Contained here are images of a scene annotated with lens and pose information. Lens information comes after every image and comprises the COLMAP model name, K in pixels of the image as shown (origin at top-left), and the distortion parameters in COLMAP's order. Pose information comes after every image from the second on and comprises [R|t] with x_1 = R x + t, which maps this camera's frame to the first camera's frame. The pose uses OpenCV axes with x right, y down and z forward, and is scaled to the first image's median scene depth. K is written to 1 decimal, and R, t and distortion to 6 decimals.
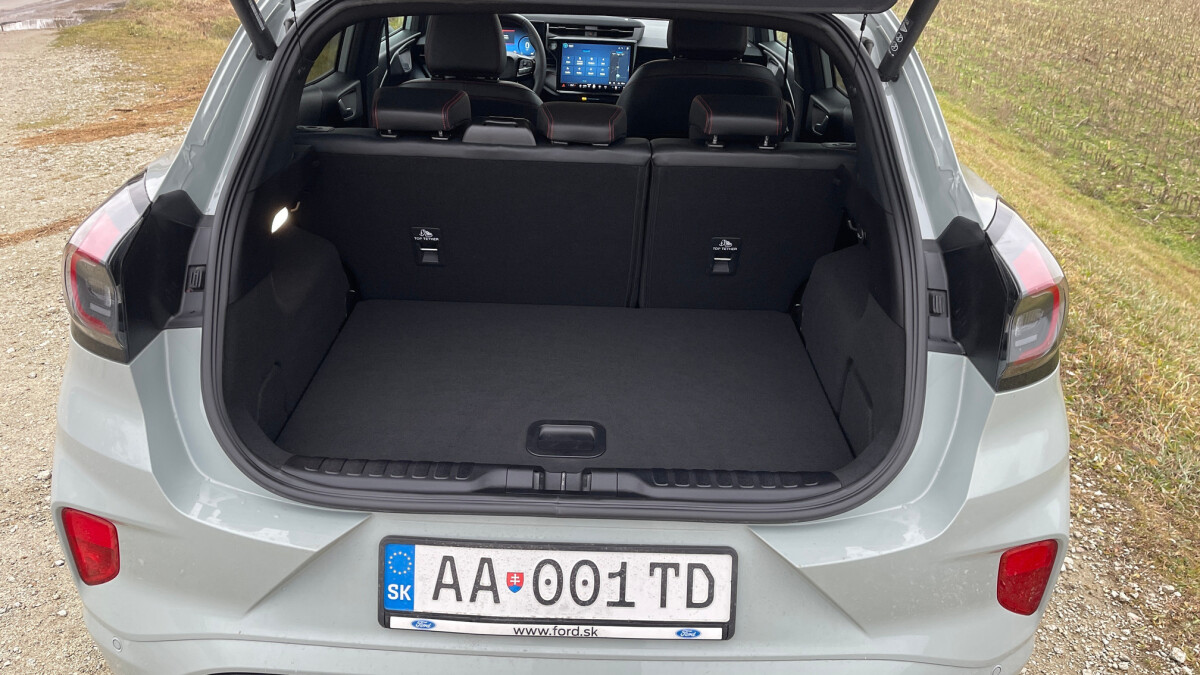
lens RADIAL K [[939.5, 0, 593.2], [0, 939.5, 339.2], [0, 0, 1]] dist [0.028411, -0.067620]
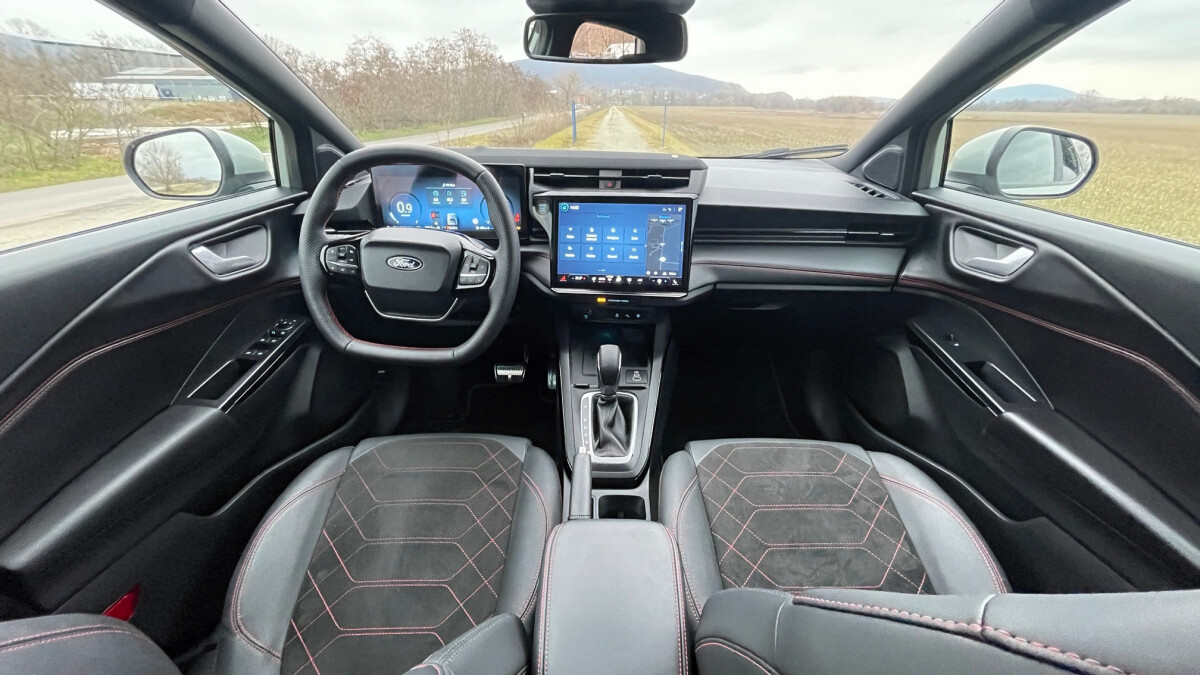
lens RADIAL K [[484.2, 0, 595.9], [0, 484.2, 331.0], [0, 0, 1]] dist [-0.010170, -0.000210]
pose [[0.999514, -0.031151, 0.000857, -0.013759], [0.031155, 0.999505, -0.004430, -0.239828], [-0.000719, 0.004454, 0.999990, 0.724582]]
